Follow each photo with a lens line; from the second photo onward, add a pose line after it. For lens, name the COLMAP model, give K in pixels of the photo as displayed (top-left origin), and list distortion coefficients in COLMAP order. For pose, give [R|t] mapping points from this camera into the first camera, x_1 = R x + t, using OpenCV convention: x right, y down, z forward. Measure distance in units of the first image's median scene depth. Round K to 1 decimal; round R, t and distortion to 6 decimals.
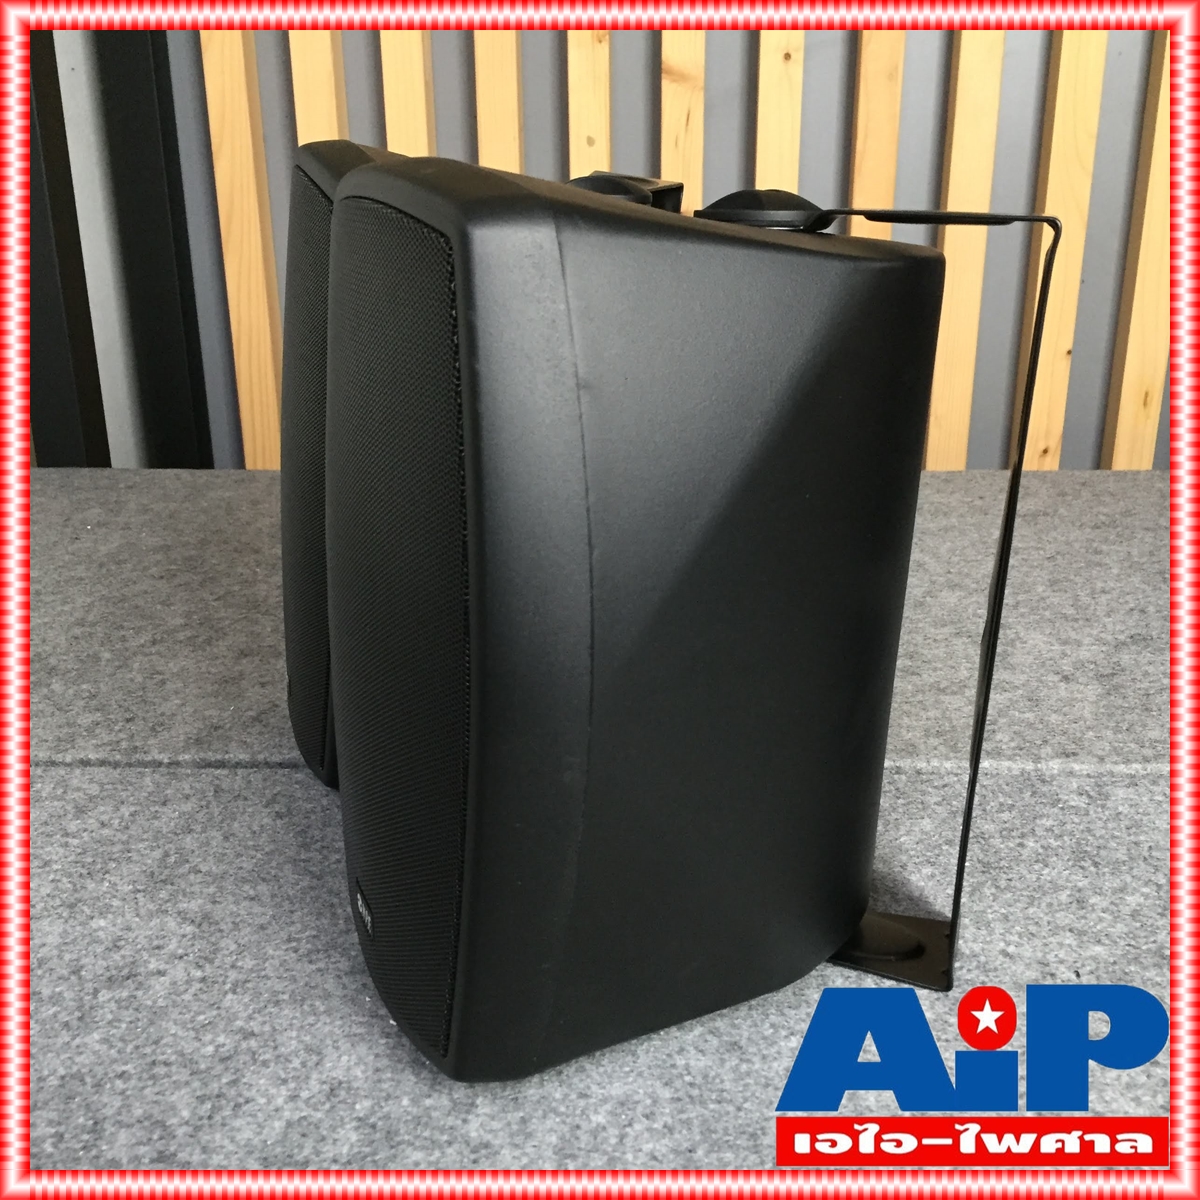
lens RADIAL K [[1337.8, 0, 605.8], [0, 1337.8, 587.3], [0, 0, 1]] dist [0.014632, 0.000000]
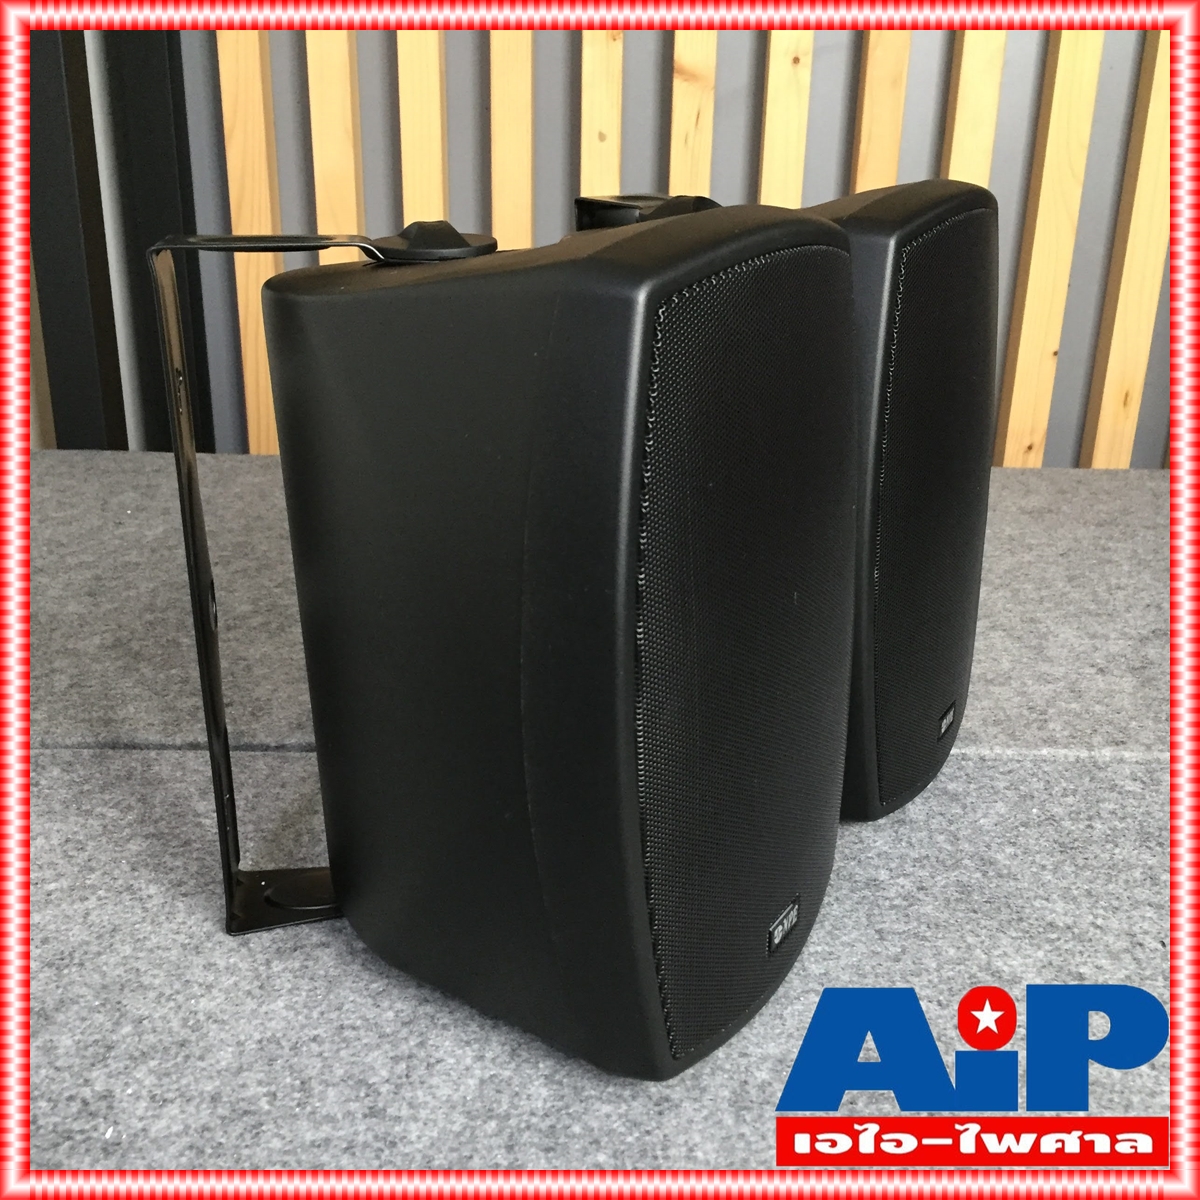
lens RADIAL K [[1337.8, 0, 601.7], [0, 1337.8, 590.6], [0, 0, 1]] dist [0.014632, 0.000000]
pose [[0.998526, 0.010762, 0.053190, -0.170889], [-0.011816, 0.999739, 0.019536, -0.018901], [-0.052966, -0.020136, 0.998393, -0.073715]]
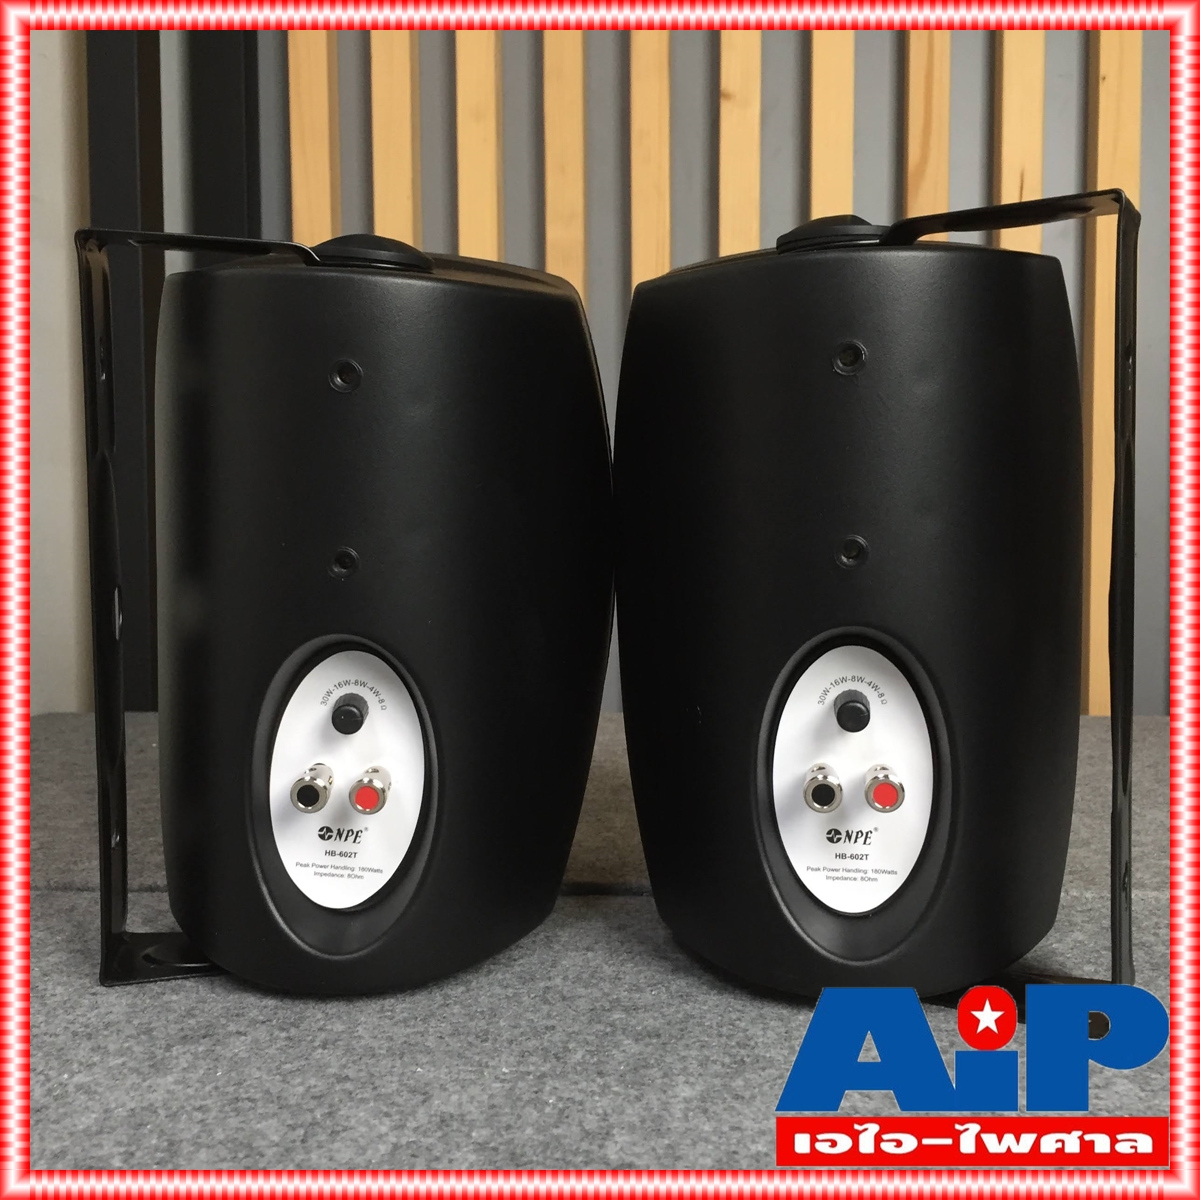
lens RADIAL K [[1337.8, 0, 599.5], [0, 1337.8, 591.5], [0, 0, 1]] dist [0.014632, 0.000000]
pose [[0.999677, 0.001974, -0.025334, -0.072550], [-0.009077, 0.958945, -0.283446, 0.256327], [0.023734, 0.283584, 0.958654, 0.071426]]
